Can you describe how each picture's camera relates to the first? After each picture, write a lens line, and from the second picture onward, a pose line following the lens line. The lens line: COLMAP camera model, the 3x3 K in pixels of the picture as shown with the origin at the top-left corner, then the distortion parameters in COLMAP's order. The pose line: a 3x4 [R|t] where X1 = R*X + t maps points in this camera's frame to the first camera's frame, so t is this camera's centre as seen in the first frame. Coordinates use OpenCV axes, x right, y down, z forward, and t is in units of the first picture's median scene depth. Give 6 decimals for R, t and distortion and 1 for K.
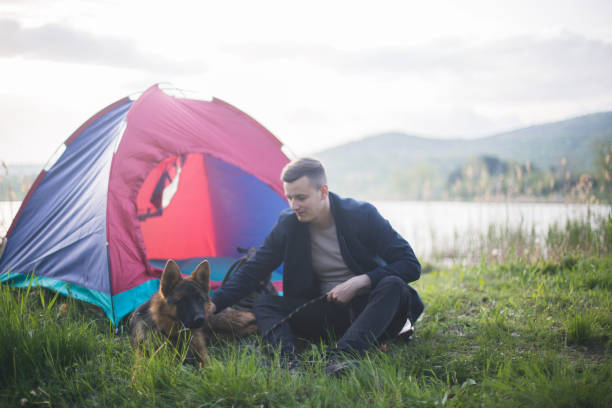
lens RADIAL K [[1075.4, 0, 306.0], [0, 1075.4, 204.0], [0, 0, 1]] dist [-0.032953, -0.091252]
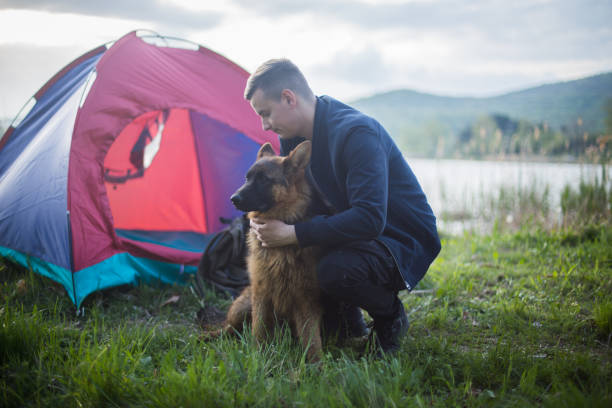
lens RADIAL K [[1075.4, 0, 306.0], [0, 1075.4, 204.0], [0, 0, 1]] dist [-0.032953, -0.091252]
pose [[0.999860, 0.014585, -0.008220, 0.013088], [-0.014235, 0.999052, 0.041135, -0.007316], [0.008812, -0.041012, 0.999120, 0.124999]]
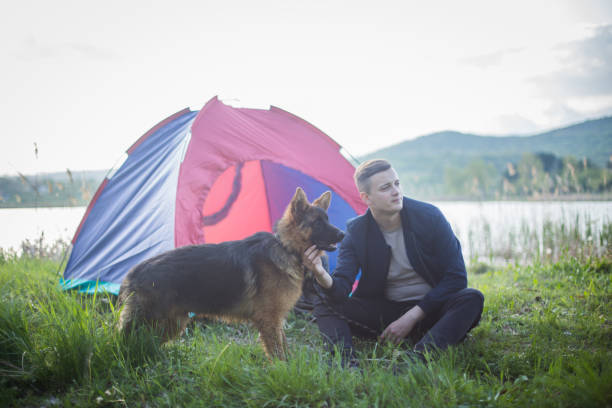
lens RADIAL K [[1075.4, 0, 306.0], [0, 1075.4, 204.0], [0, 0, 1]] dist [-0.032953, -0.091252]
pose [[0.998596, -0.015130, -0.050769, -0.000730], [0.015107, 0.999886, -0.000826, -0.004014], [0.050776, 0.000058, 0.998710, -0.034187]]
